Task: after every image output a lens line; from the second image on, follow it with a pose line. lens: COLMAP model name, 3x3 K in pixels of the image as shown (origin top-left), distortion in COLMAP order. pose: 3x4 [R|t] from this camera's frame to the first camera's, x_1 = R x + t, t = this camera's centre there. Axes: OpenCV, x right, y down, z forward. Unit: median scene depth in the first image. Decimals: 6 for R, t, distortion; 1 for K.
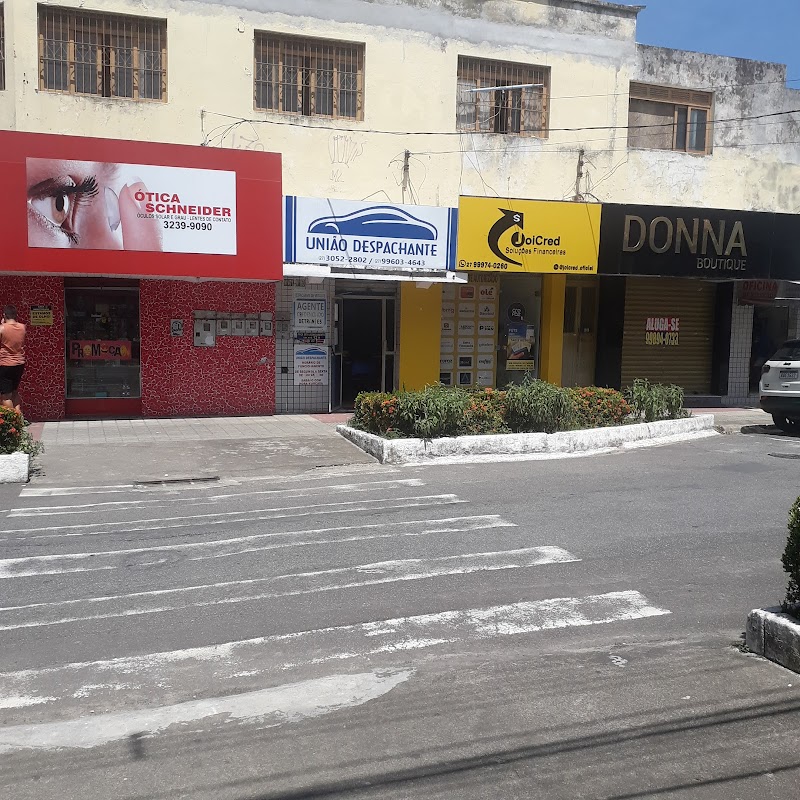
lens RADIAL K [[841.4, 0, 400.0], [0, 841.4, 400.0], [0, 0, 1]] dist [0.180064, -0.554005]
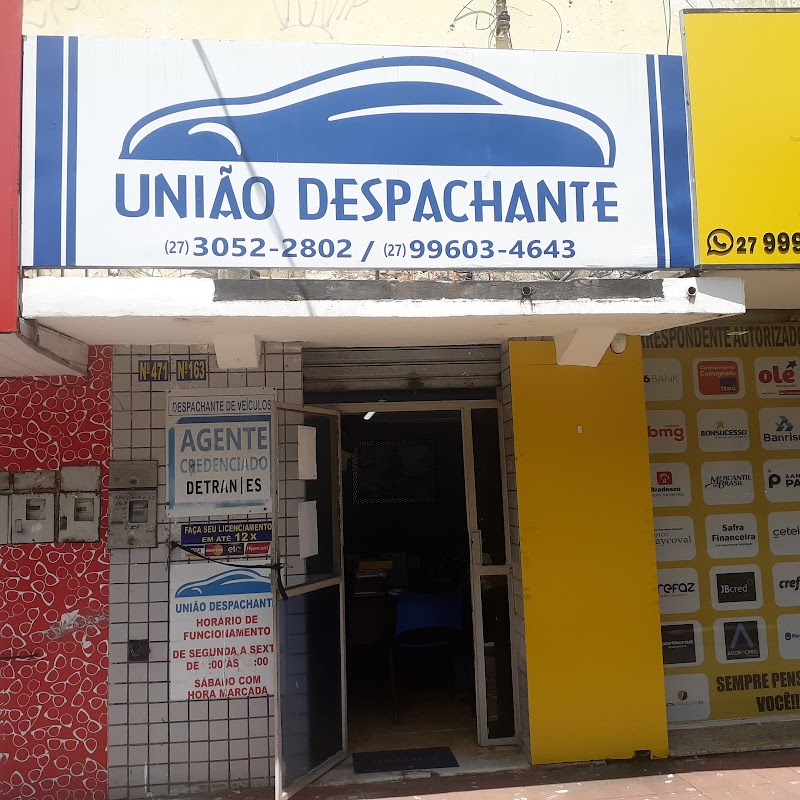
lens RADIAL K [[836.9, 0, 387.7], [0, 836.9, 377.3], [0, 0, 1]] dist [0.188303, -0.496246]
pose [[0.975736, -0.076932, -0.204989, 0.023053], [0.029875, 0.974261, -0.223436, -0.063112], [0.216902, 0.211891, 0.952920, 0.735295]]
